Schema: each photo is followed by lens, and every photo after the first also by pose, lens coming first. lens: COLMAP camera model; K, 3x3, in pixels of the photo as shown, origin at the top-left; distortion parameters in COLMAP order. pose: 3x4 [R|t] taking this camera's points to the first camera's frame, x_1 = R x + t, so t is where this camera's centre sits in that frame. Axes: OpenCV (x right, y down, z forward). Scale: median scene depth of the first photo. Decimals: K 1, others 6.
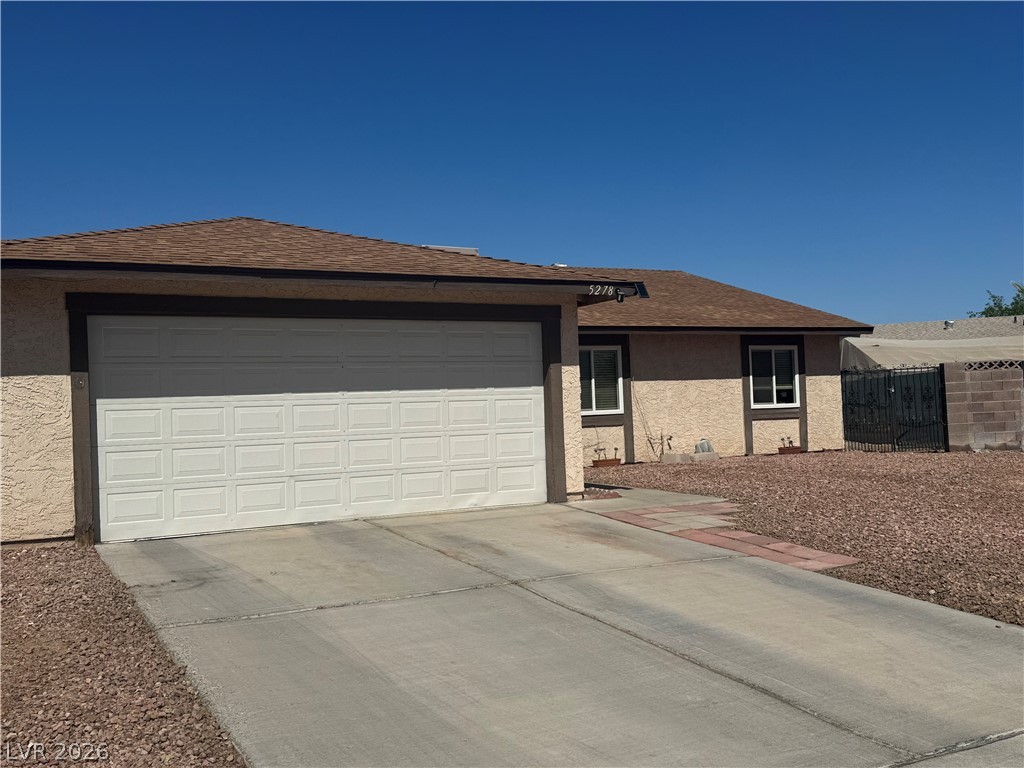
lens RADIAL K [[1008.2, 0, 512.0], [0, 1008.2, 384.0], [0, 0, 1]] dist [0.158853, -0.286843]
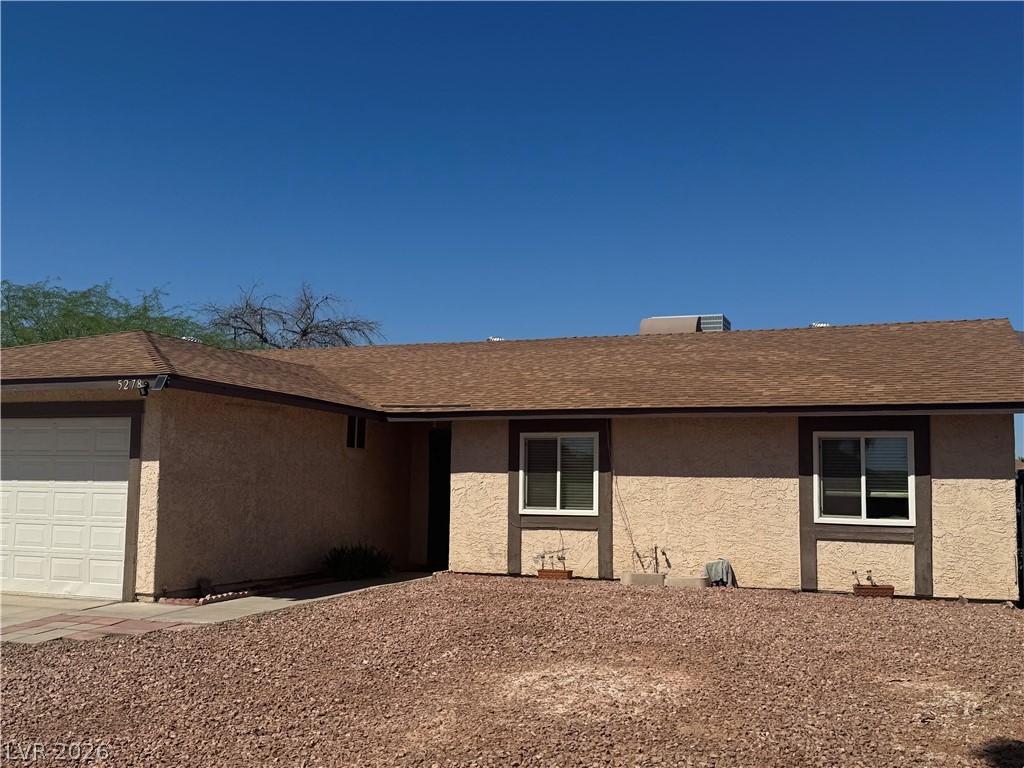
lens RADIAL K [[1008.2, 0, 512.0], [0, 1008.2, 384.0], [0, 0, 1]] dist [0.158853, -0.286843]
pose [[0.637136, -0.033666, -0.770016, 0.690492], [-0.018776, 0.998071, -0.059172, -0.026822], [0.770523, 0.052158, 0.635275, 0.420837]]
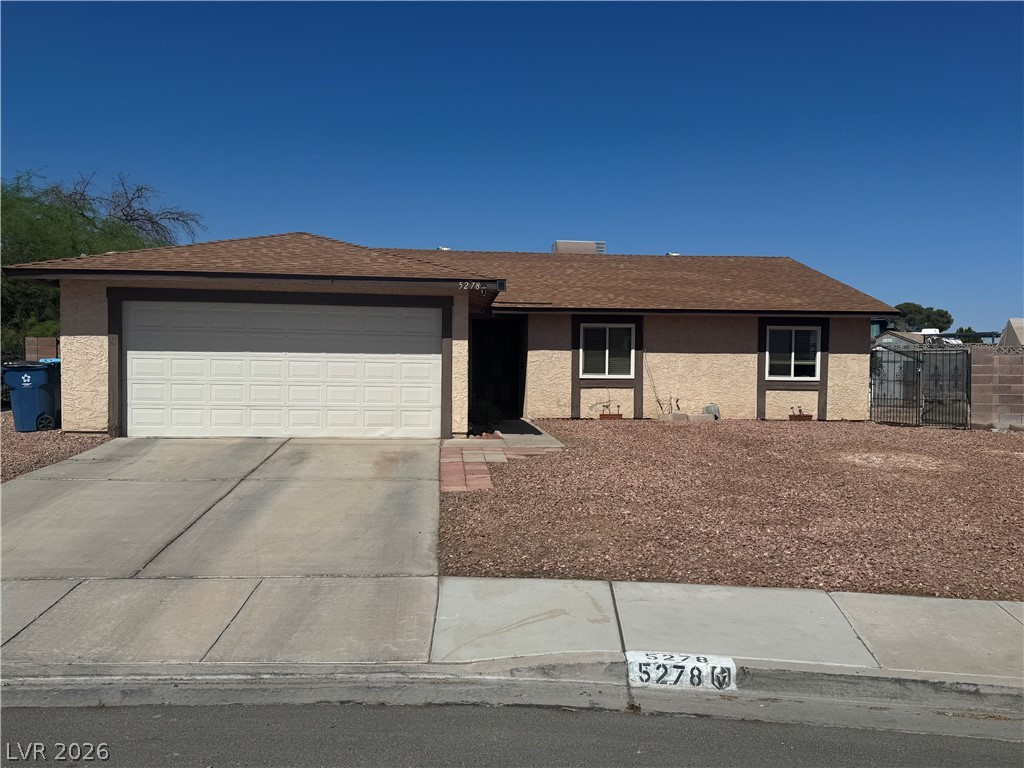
lens RADIAL K [[847.2, 0, 512.0], [0, 847.2, 384.0], [0, 0, 1]] dist [0.136000, -0.187547]
pose [[0.916185, 0.053452, -0.397174, 0.385284], [-0.034474, 0.997903, 0.054775, -0.016106], [0.399270, -0.036492, 0.916107, -0.018879]]
